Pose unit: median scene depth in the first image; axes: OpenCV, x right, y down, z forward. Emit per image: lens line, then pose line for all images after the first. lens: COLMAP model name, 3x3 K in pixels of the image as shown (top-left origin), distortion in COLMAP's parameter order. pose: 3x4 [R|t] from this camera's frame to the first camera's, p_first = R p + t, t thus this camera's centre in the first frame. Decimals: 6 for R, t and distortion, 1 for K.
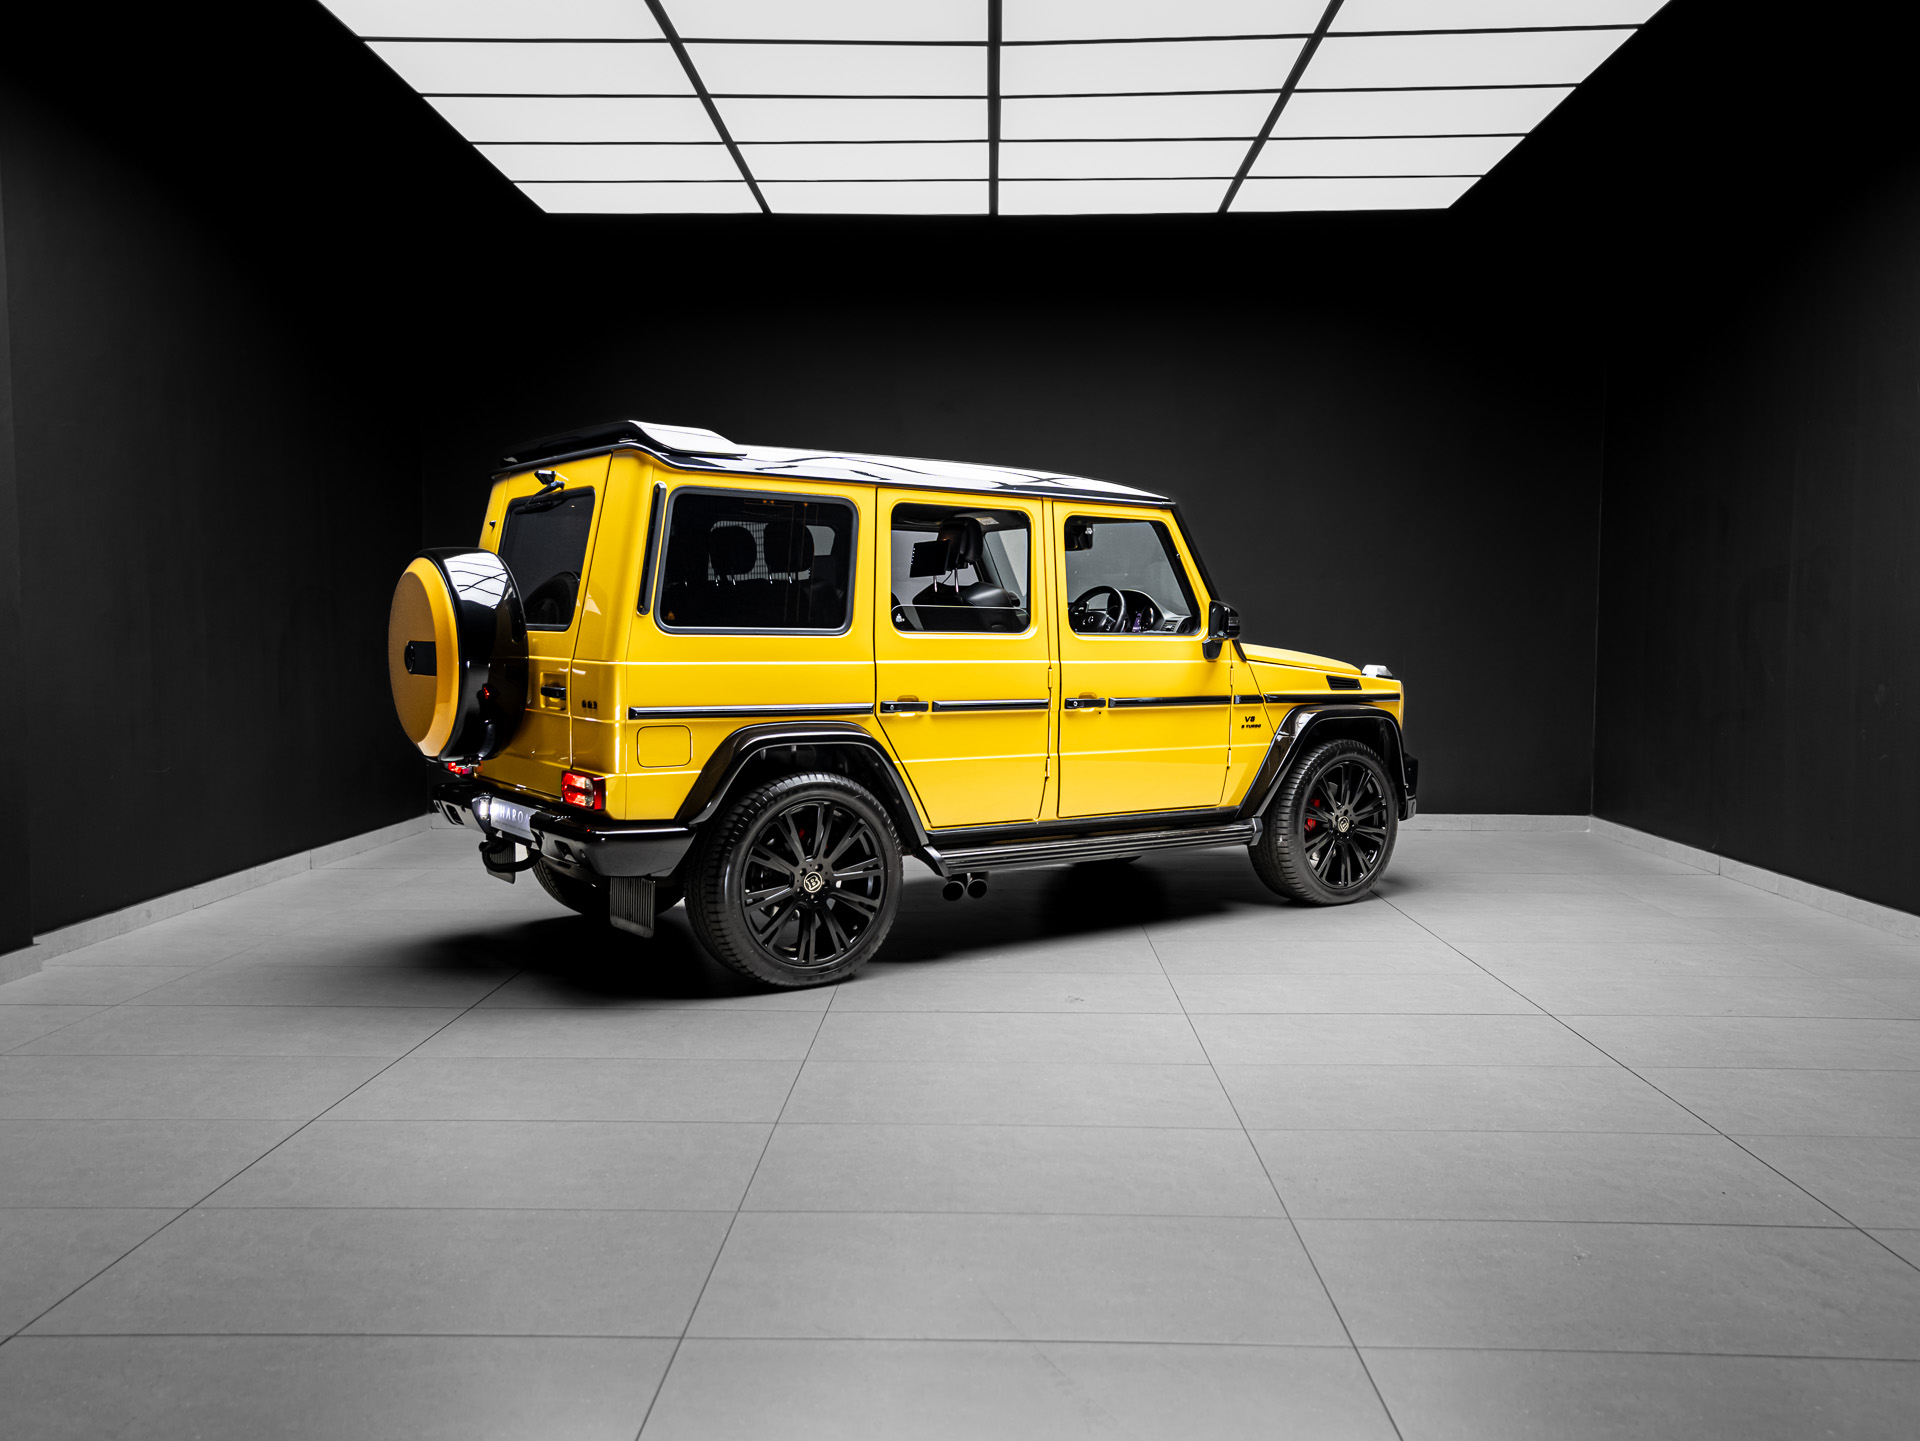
lens RADIAL K [[1573.2, 0, 952.6], [0, 1573.2, 721.7], [0, 0, 1]] dist [0.035138, 0.007030]
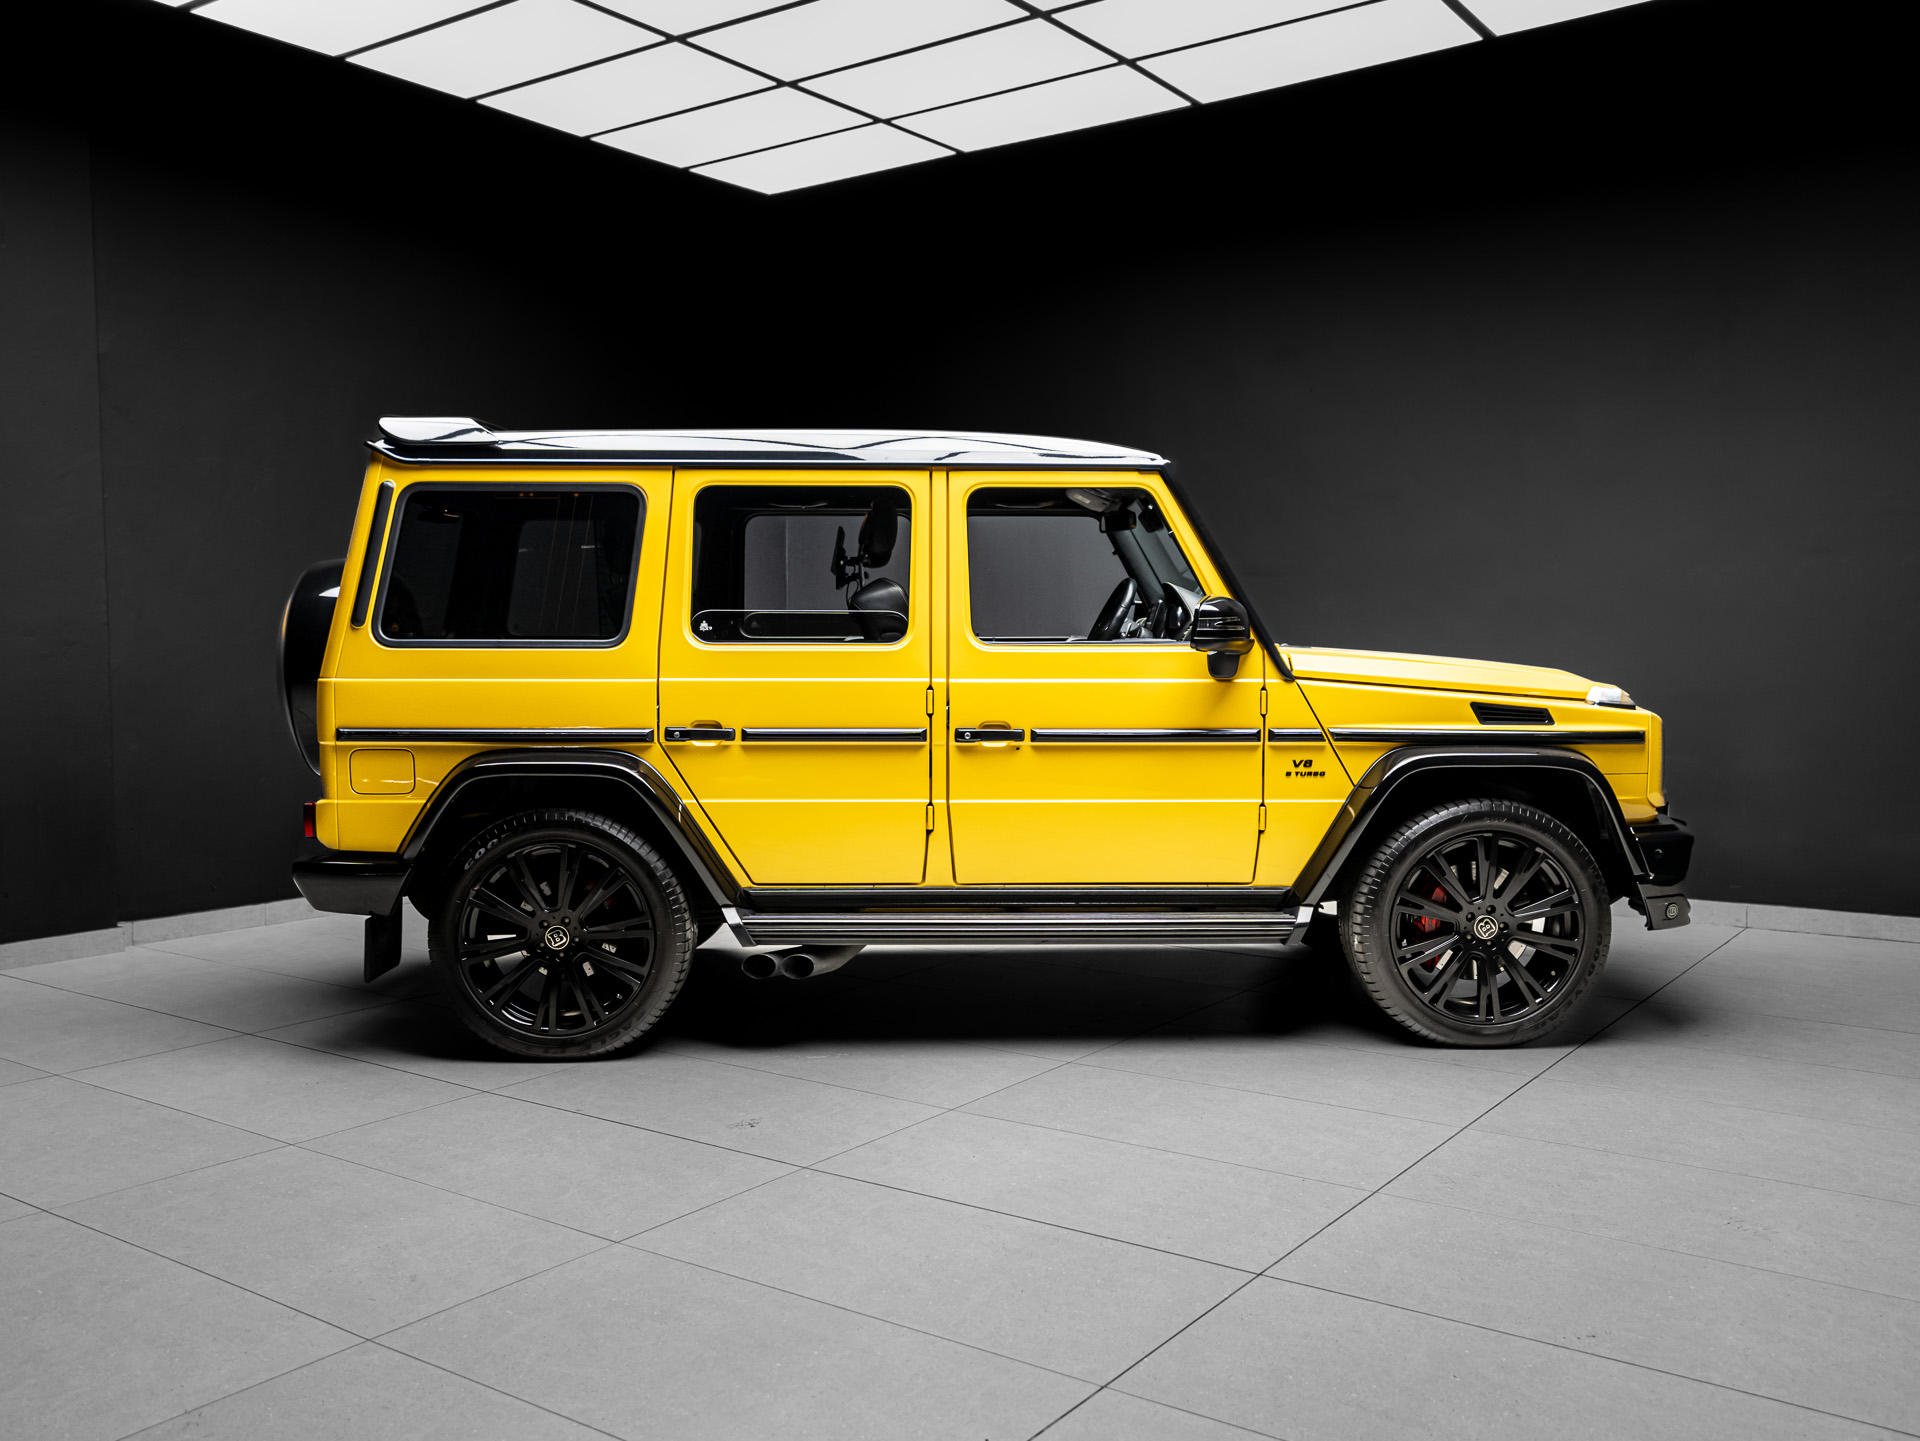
lens RADIAL K [[1663.0, 0, 949.5], [0, 1663.0, 724.5], [0, 0, 1]] dist [0.009894, 0.011459]
pose [[0.819561, 0.023336, -0.572516, 0.520215], [-0.025111, 0.999673, 0.004800, -0.020026], [0.572441, 0.010442, 0.819880, 0.330850]]
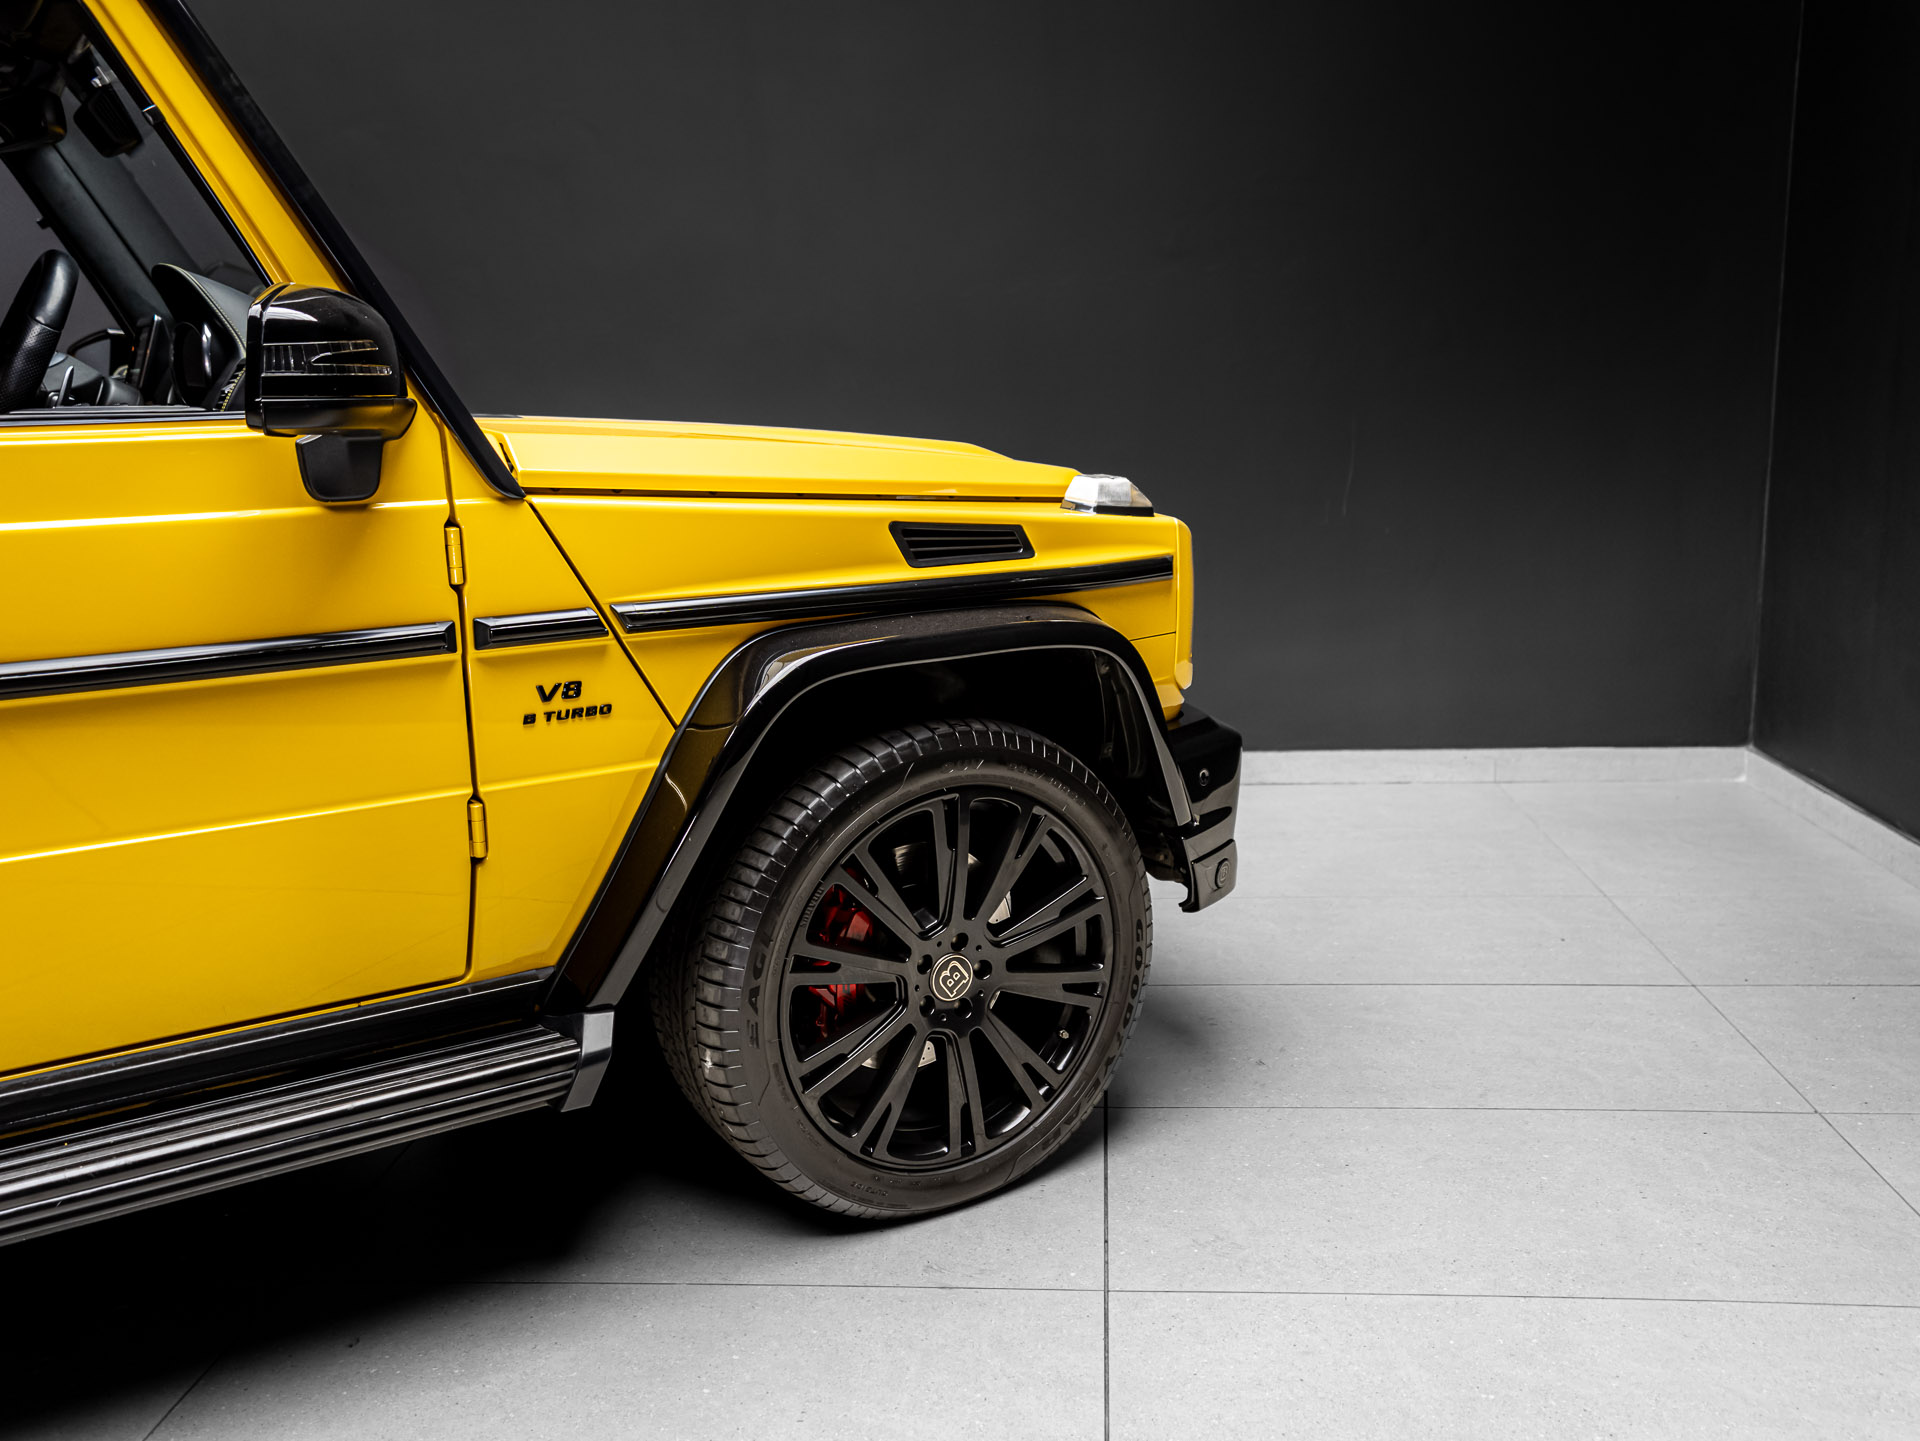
lens RADIAL K [[1663.0, 0, 949.5], [0, 1663.0, 724.5], [0, 0, 1]] dist [0.009894, 0.011459]
pose [[0.996834, -0.022090, -0.076375, 0.309393], [0.032797, 0.989335, 0.141917, -0.040927], [0.072426, -0.143973, 0.986928, 0.747256]]
